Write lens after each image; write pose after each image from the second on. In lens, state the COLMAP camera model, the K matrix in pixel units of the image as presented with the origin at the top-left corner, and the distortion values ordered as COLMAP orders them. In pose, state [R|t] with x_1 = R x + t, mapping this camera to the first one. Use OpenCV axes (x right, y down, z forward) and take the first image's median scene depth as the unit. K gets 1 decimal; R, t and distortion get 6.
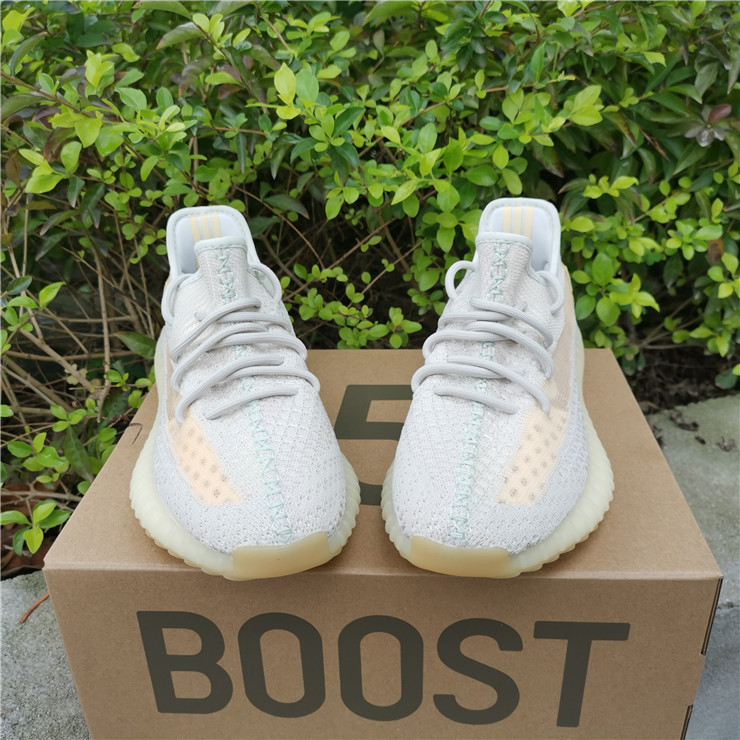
lens RADIAL K [[794.9, 0, 332.1], [0, 794.9, 335.7], [0, 0, 1]] dist [0.001166, 0.000000]
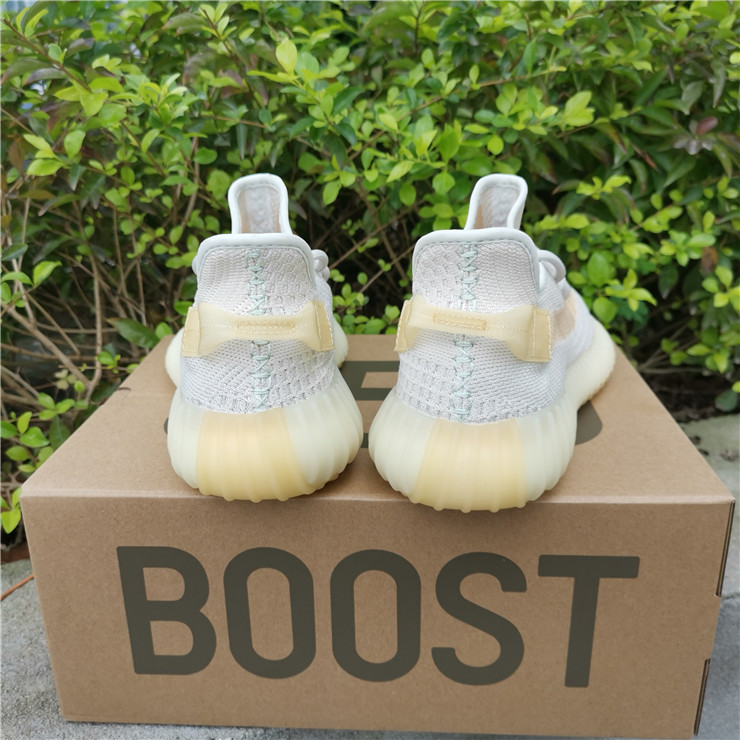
lens RADIAL K [[794.9, 0, 334.1], [0, 794.9, 350.4], [0, 0, 1]] dist [0.001166, 0.000000]
pose [[0.999872, 0.014295, 0.007181, 0.001134], [-0.013217, 0.991073, -0.132663, 0.187186], [-0.009013, 0.132552, 0.991135, 0.026082]]
